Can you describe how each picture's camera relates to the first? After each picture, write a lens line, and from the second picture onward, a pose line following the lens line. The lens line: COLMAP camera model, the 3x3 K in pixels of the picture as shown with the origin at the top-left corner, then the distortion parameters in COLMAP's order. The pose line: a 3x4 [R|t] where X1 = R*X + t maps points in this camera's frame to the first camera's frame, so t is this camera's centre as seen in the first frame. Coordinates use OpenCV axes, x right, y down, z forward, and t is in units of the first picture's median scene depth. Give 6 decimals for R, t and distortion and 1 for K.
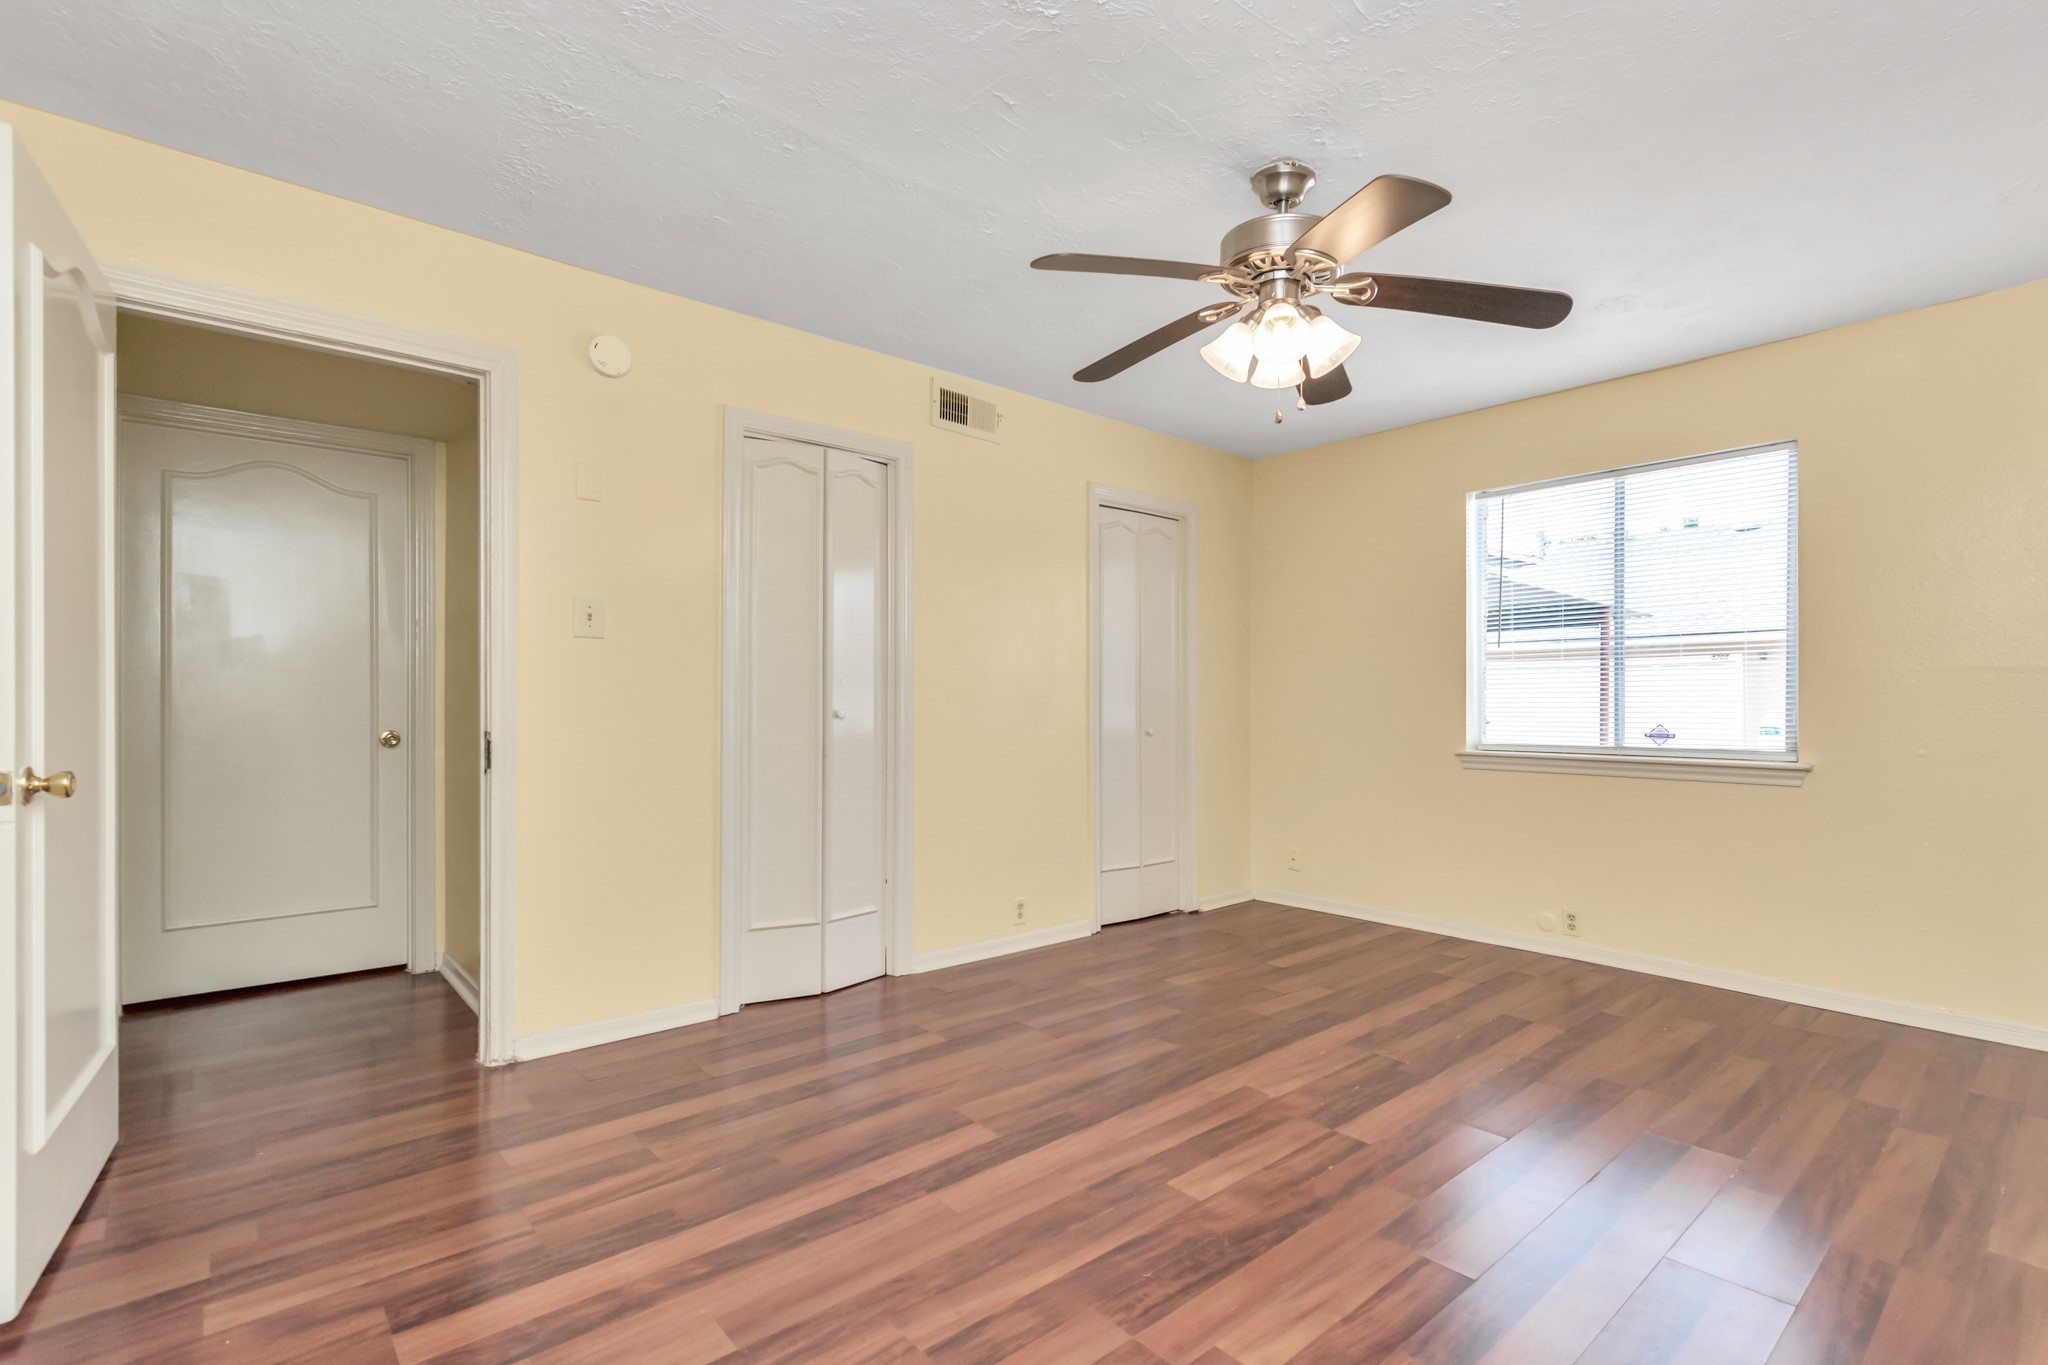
lens RADIAL K [[932.0, 0, 1028.8], [0, 932.0, 696.4], [0, 0, 1]] dist [0.002073, -0.001845]
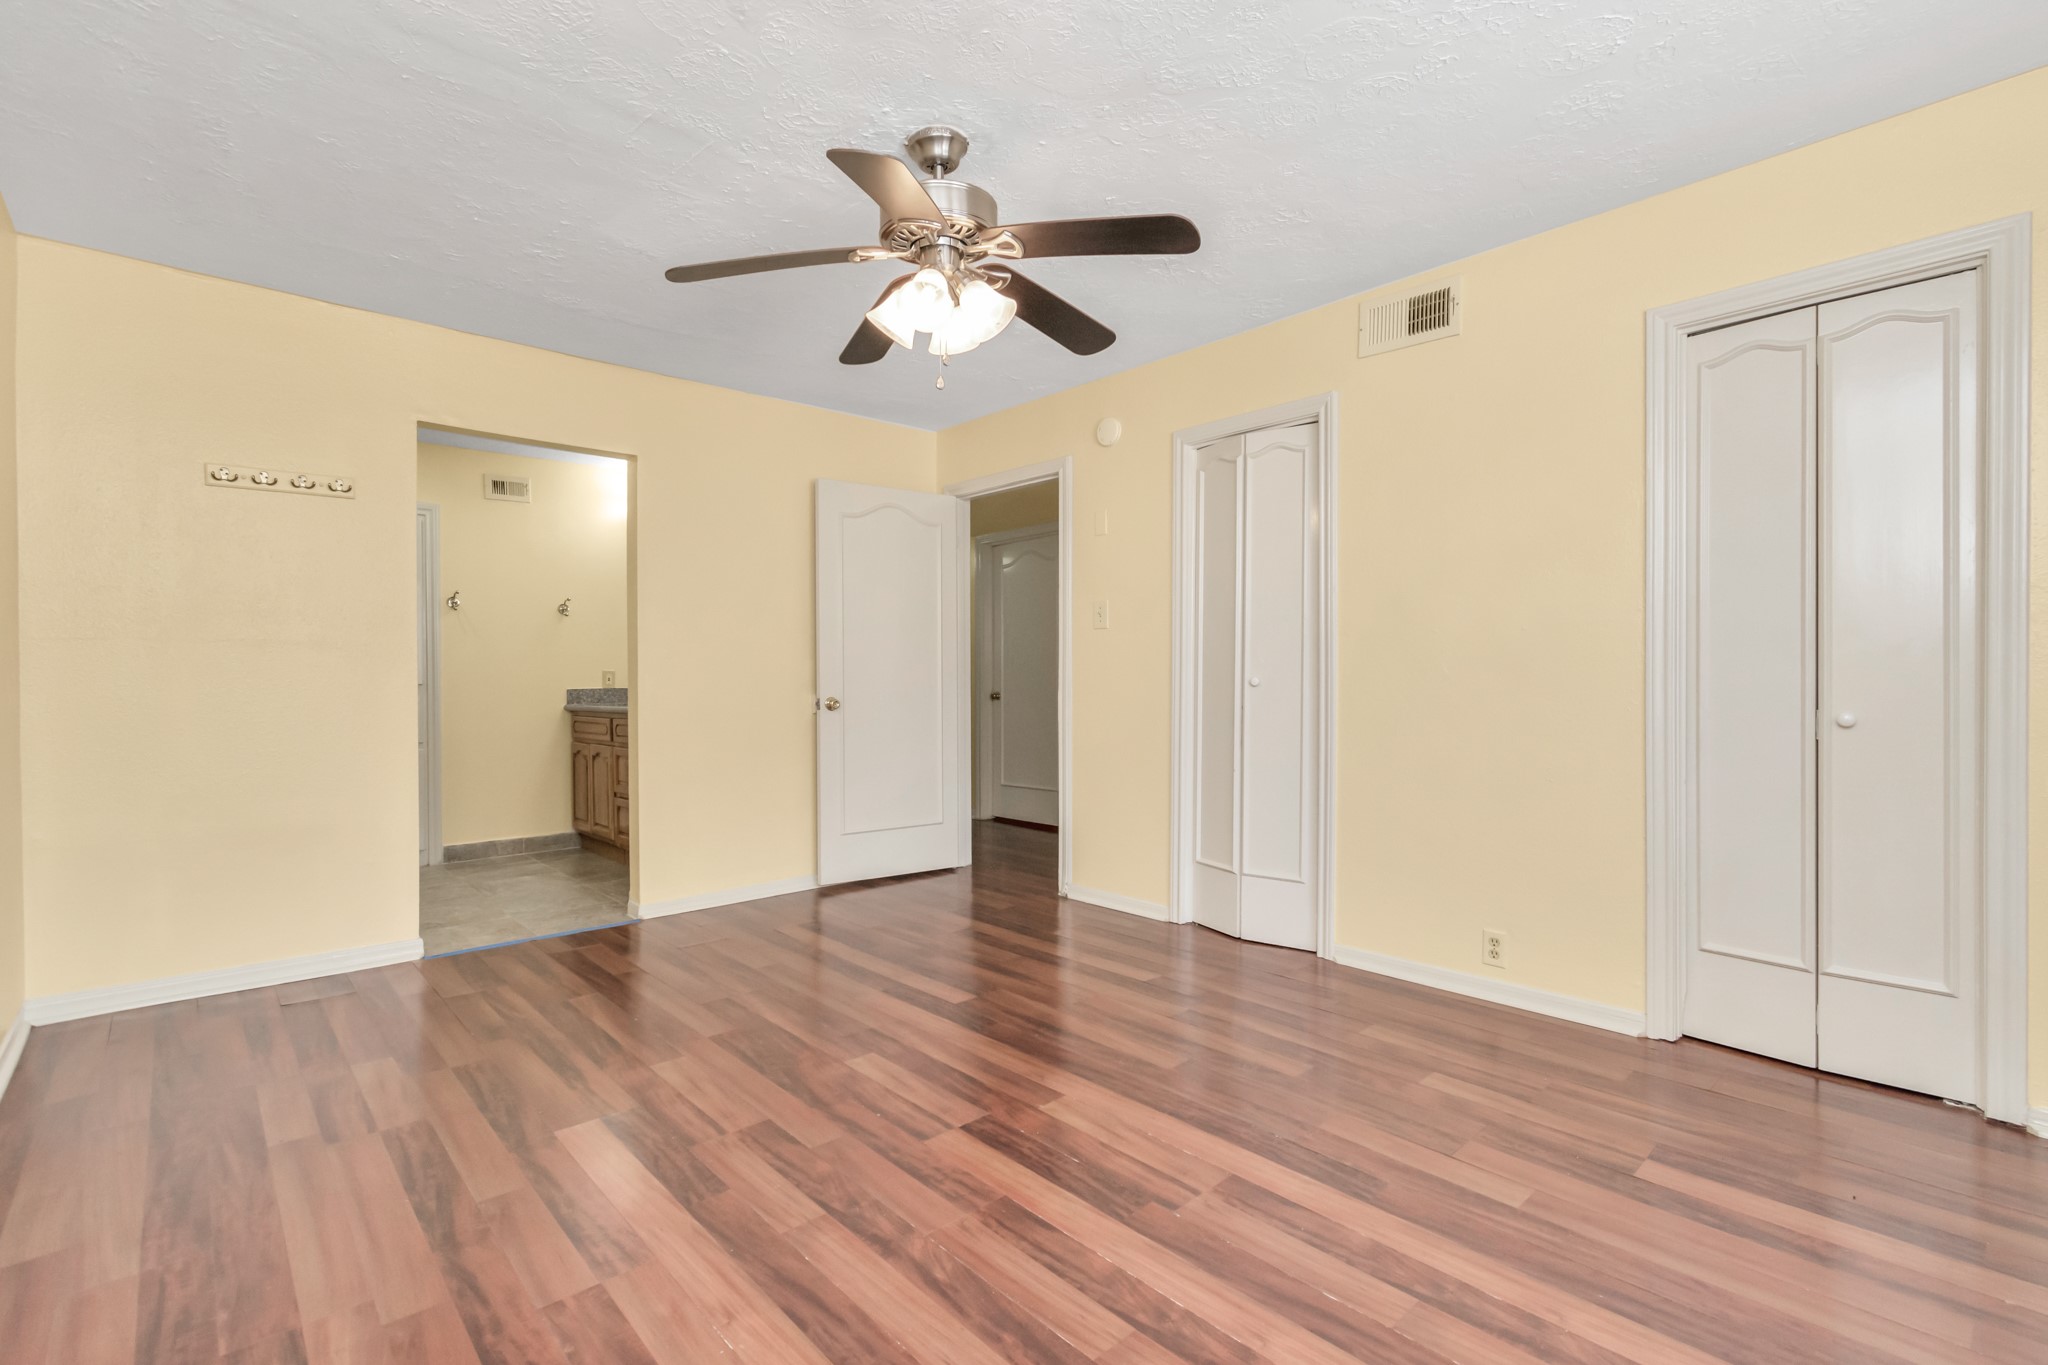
lens RADIAL K [[932.0, 0, 1015.3], [0, 932.0, 688.2], [0, 0, 1]] dist [0.002073, -0.001845]
pose [[0.025591, 0.010427, -0.999618, 1.026863], [0.014410, 0.999838, 0.010798, 0.011648], [0.999569, -0.014681, 0.025436, 0.849199]]
